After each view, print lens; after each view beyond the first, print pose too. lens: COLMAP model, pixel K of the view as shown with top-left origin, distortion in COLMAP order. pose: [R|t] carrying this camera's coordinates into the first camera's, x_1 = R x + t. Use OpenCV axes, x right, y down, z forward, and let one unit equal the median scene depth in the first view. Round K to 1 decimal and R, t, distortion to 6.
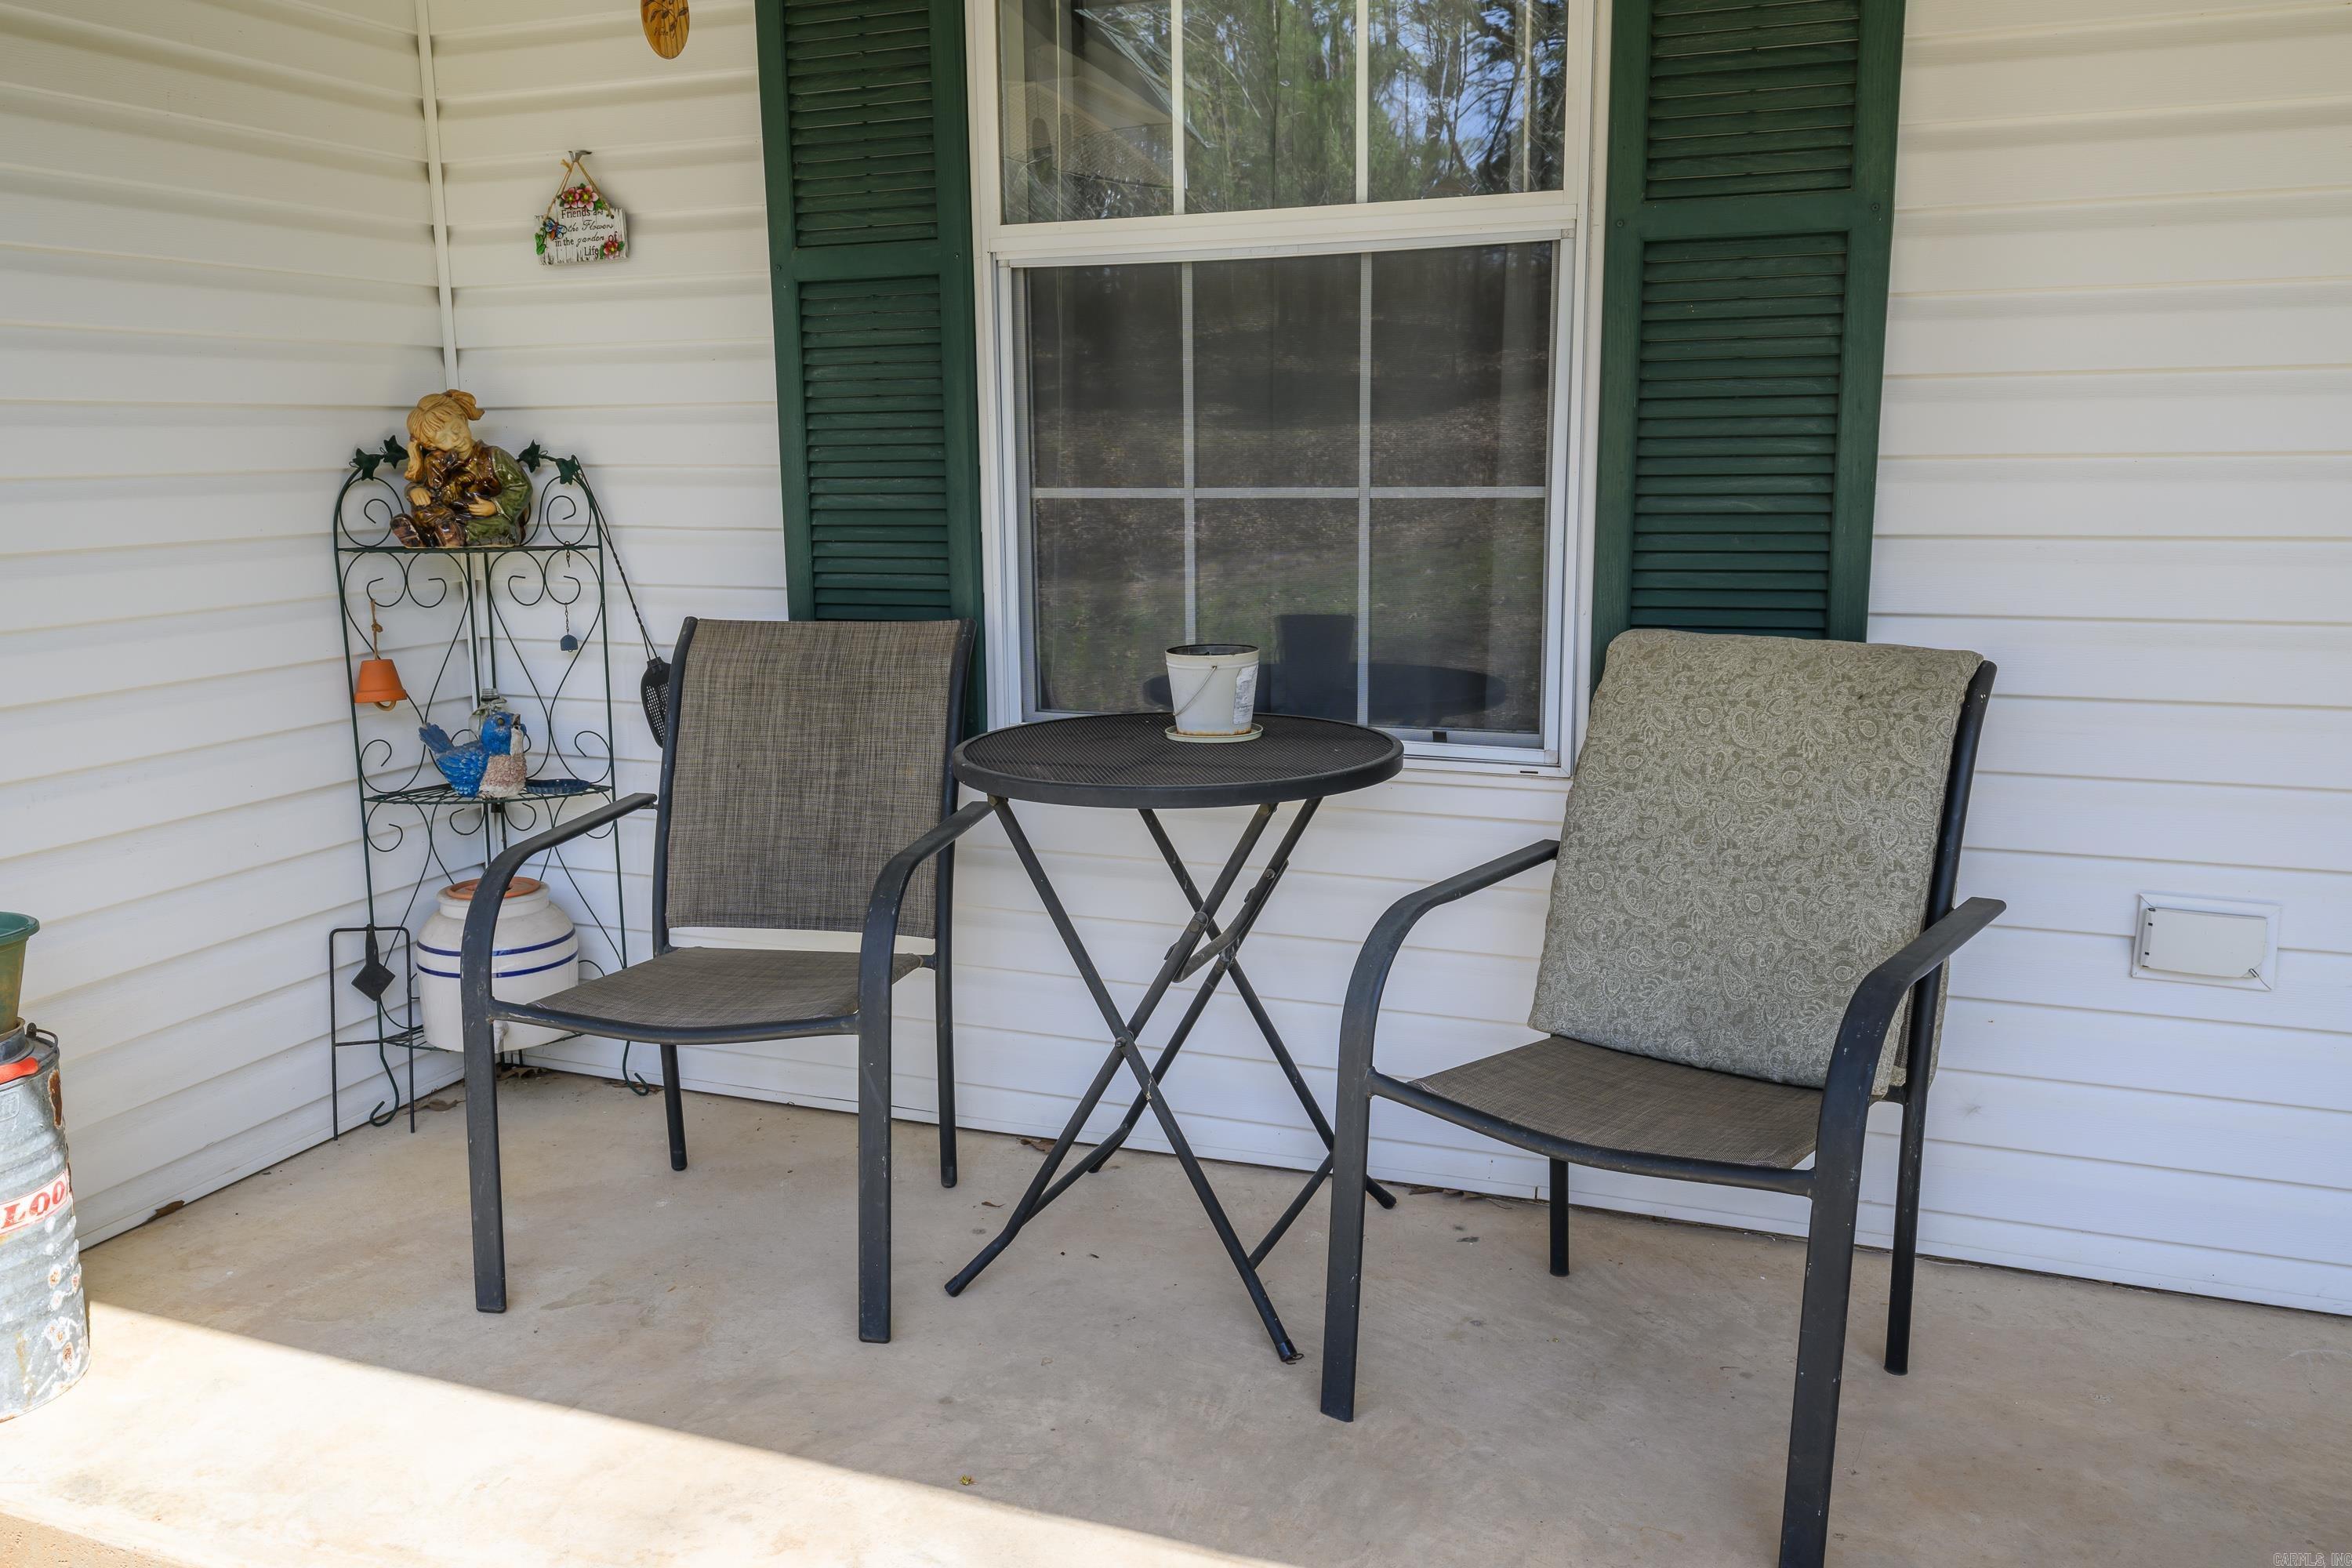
lens RADIAL K [[1877.7, 0, 1176.0], [0, 1877.7, 784.0], [0, 0, 1]] dist [0.003308, -0.000994]
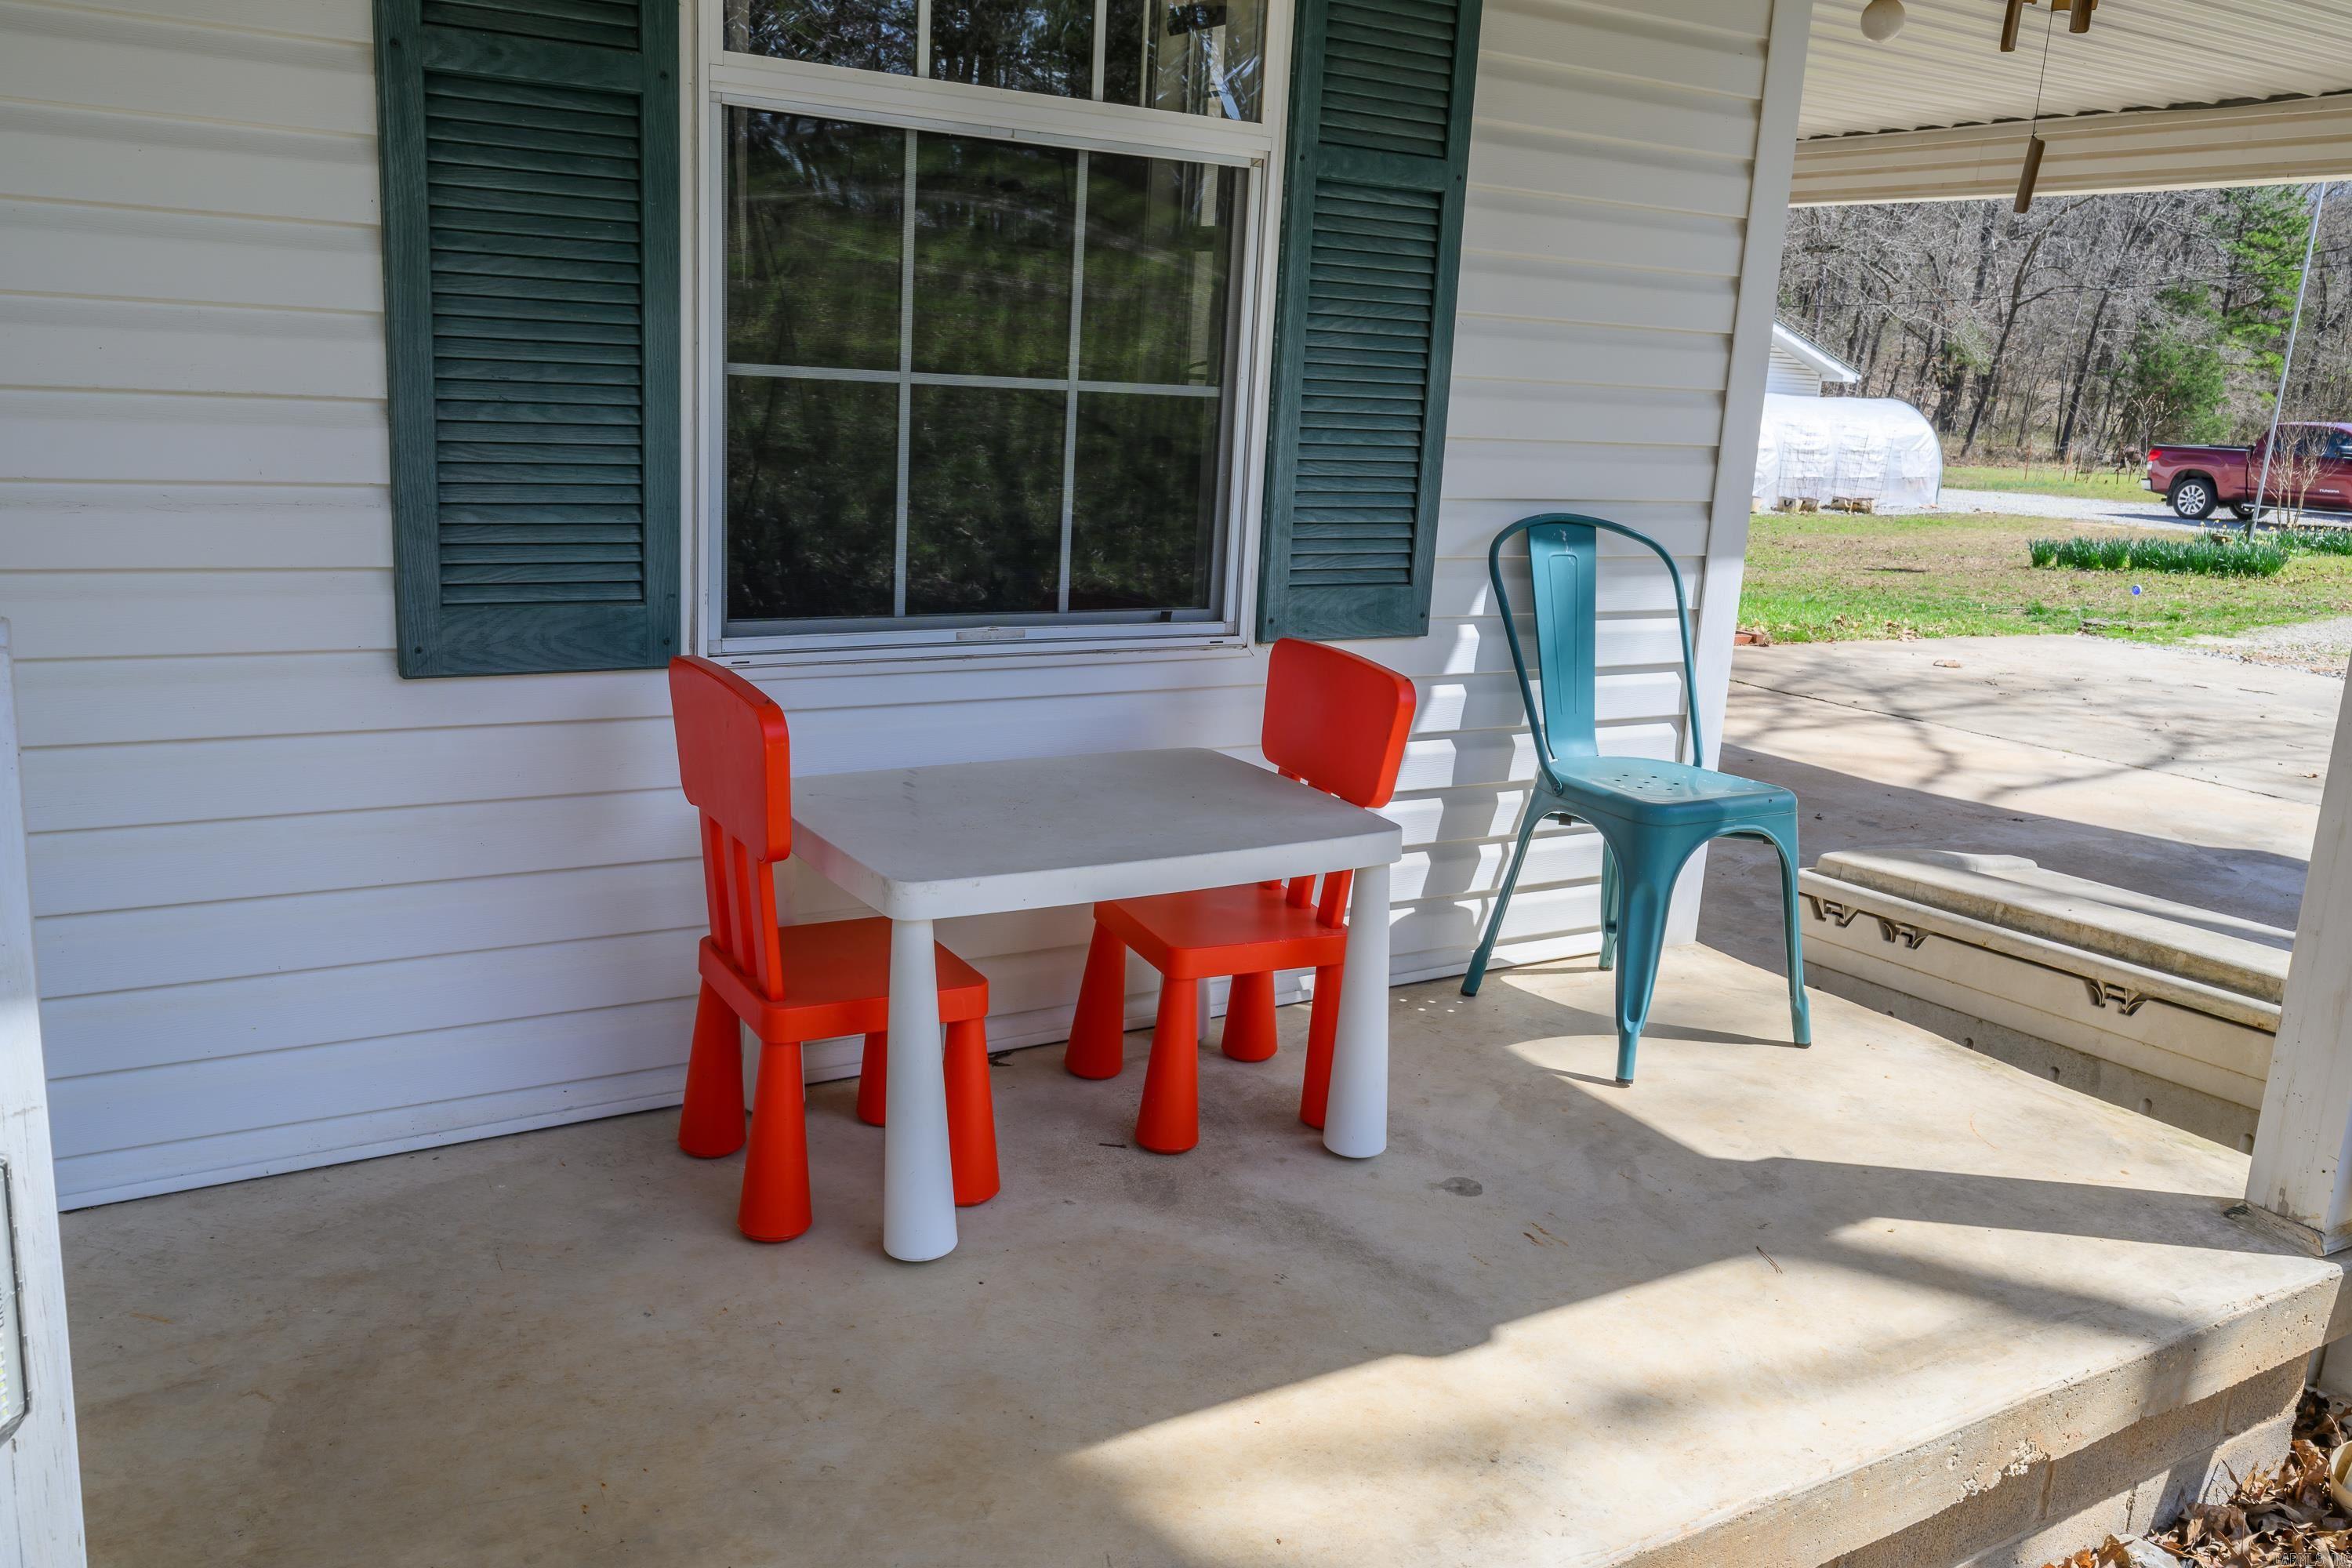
lens RADIAL K [[1877.7, 0, 1176.0], [0, 1877.7, 784.0], [0, 0, 1]] dist [0.003308, -0.000994]
pose [[0.581368, -0.141982, 0.801157, -0.714114], [0.077721, 0.989845, 0.119023, -0.055894], [-0.809920, -0.006930, 0.586499, 0.341283]]
